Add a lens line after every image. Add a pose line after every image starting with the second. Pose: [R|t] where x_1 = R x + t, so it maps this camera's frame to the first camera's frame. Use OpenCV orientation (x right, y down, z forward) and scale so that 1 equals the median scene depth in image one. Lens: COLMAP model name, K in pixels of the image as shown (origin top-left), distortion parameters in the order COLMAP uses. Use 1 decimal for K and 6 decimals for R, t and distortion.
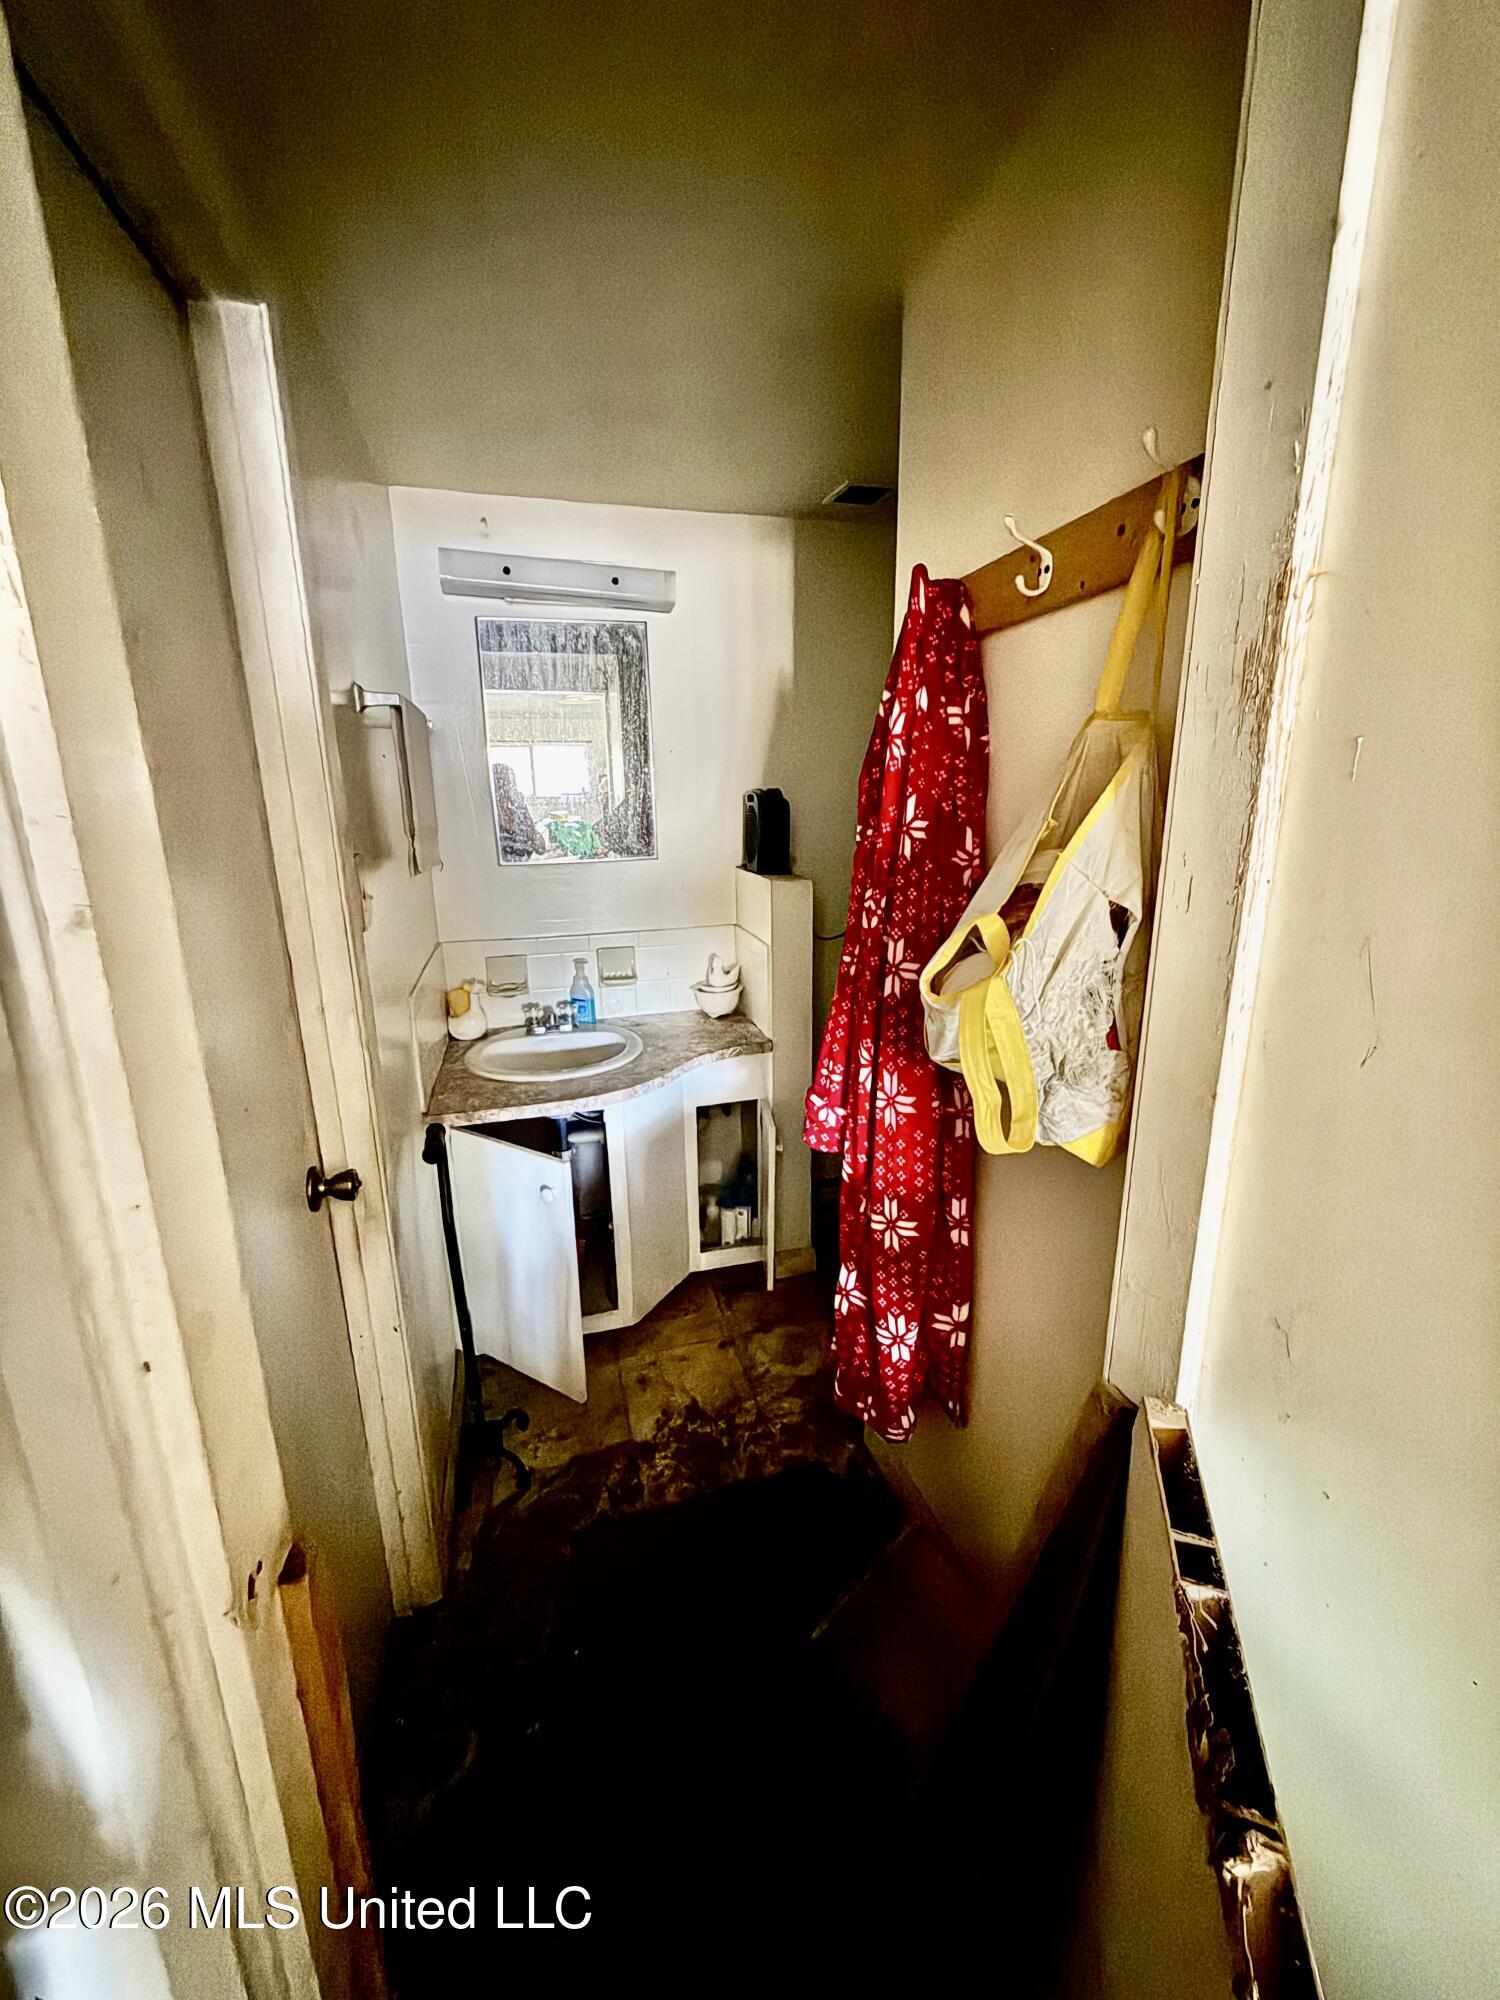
lens RADIAL K [[801.1, 0, 759.4], [0, 801.1, 998.3], [0, 0, 1]] dist [-0.000872, -0.000031]
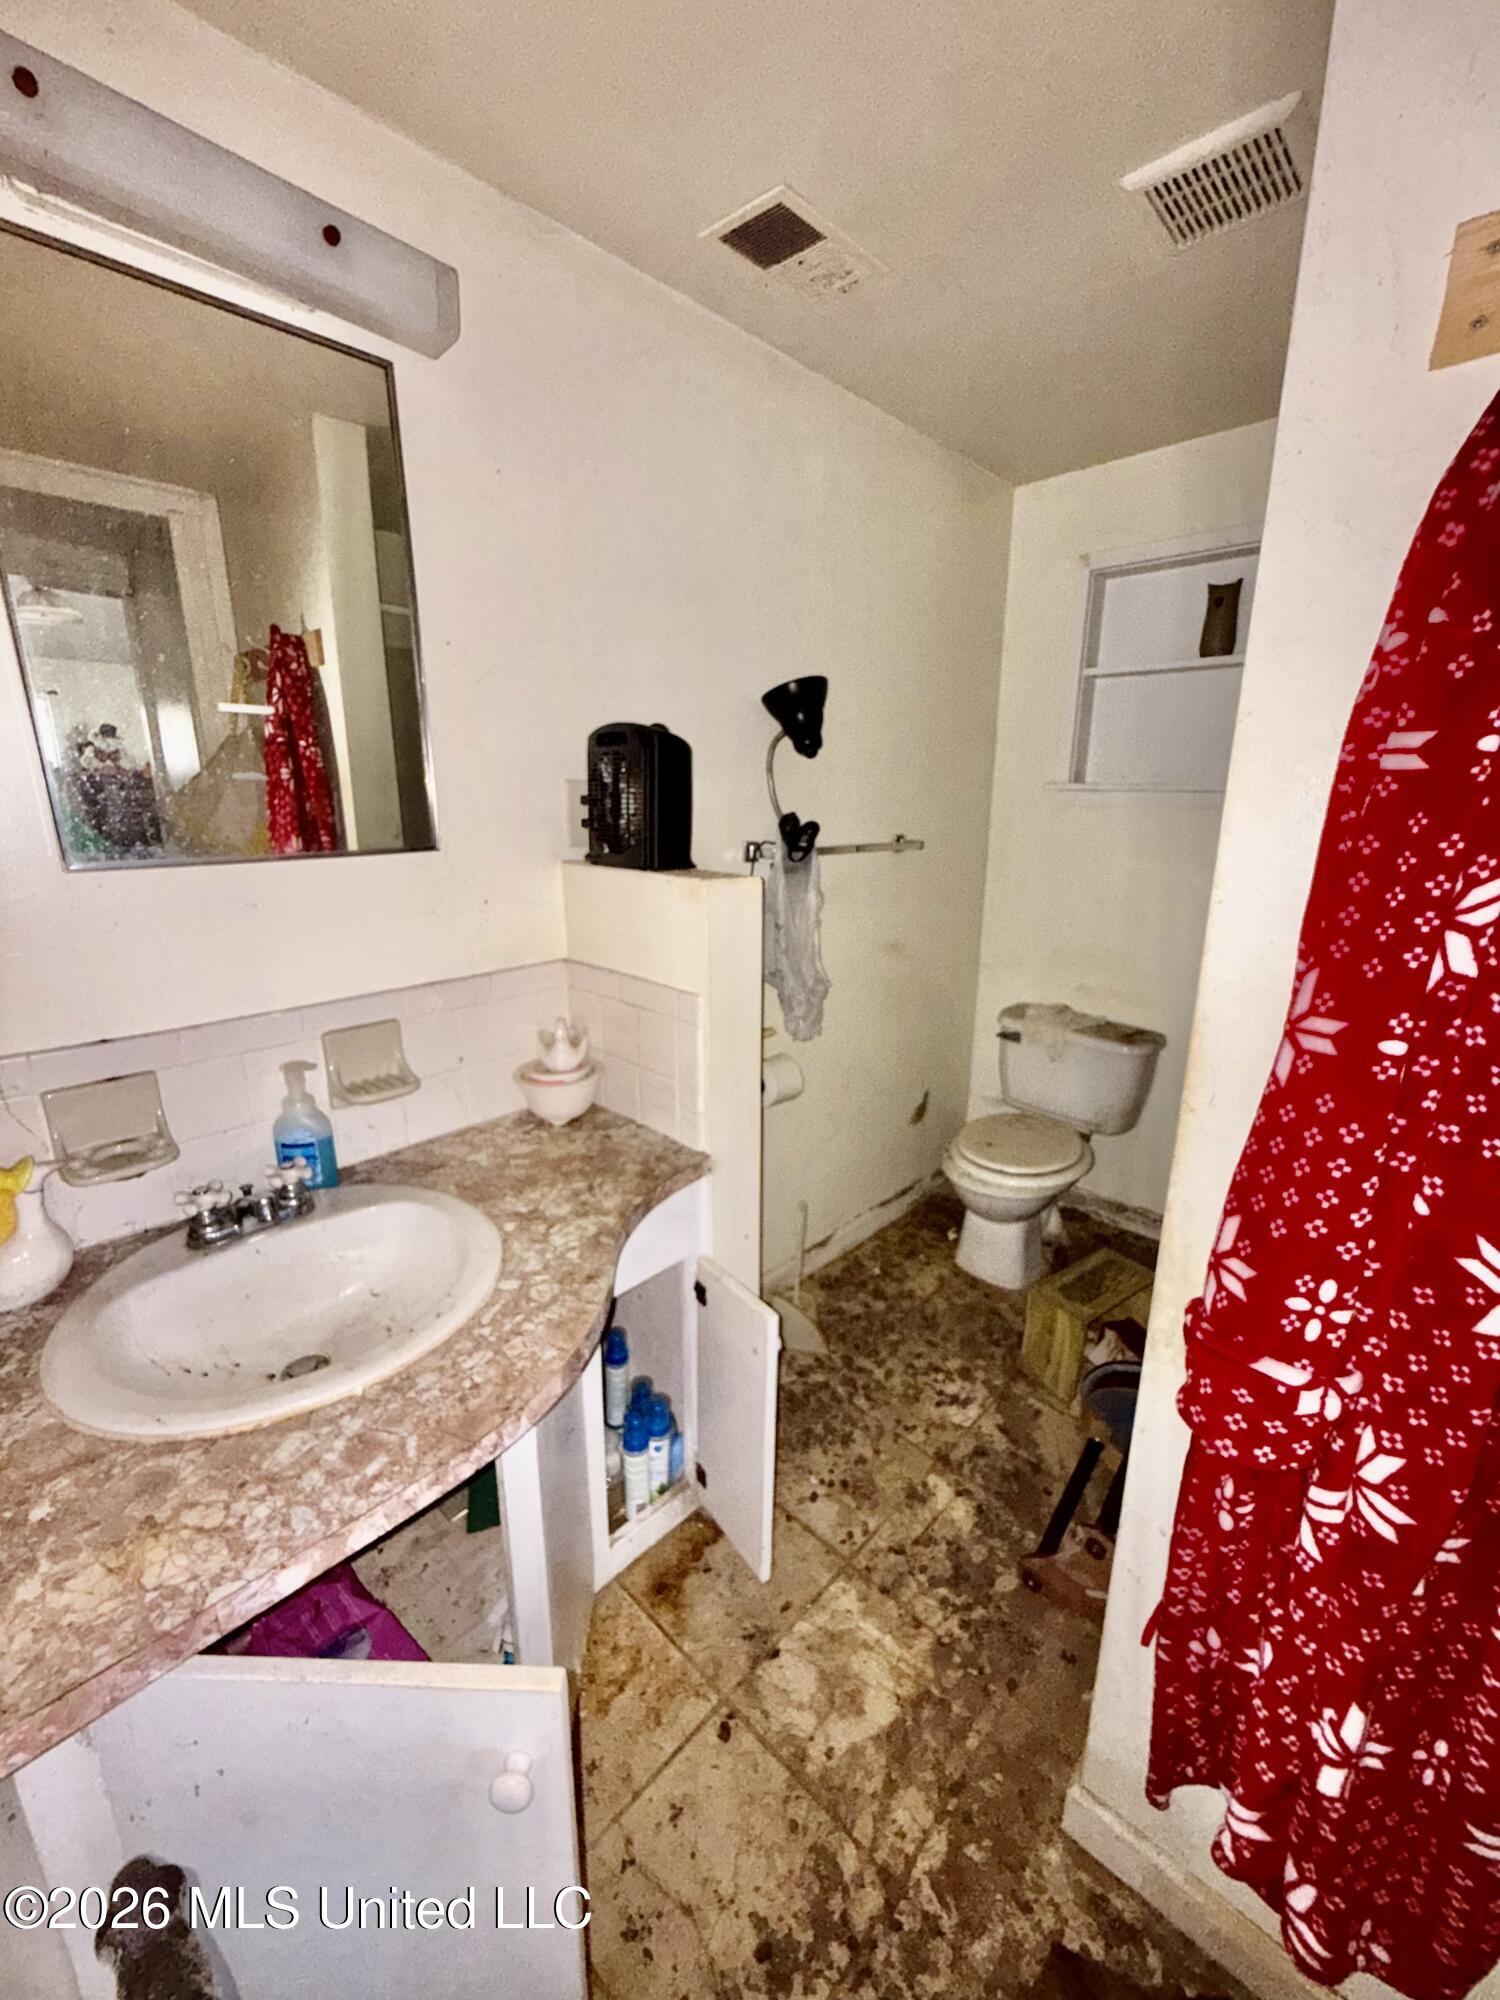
lens RADIAL K [[806.3, 0, 743.5], [0, 806.3, 997.1], [0, 0, 1]] dist [0.001054, 0.000185]
pose [[0.869094, -0.114279, 0.481265, -0.223199], [0.115198, 0.992955, 0.027752, -0.071892], [-0.481046, 0.031321, 0.876136, 0.456376]]
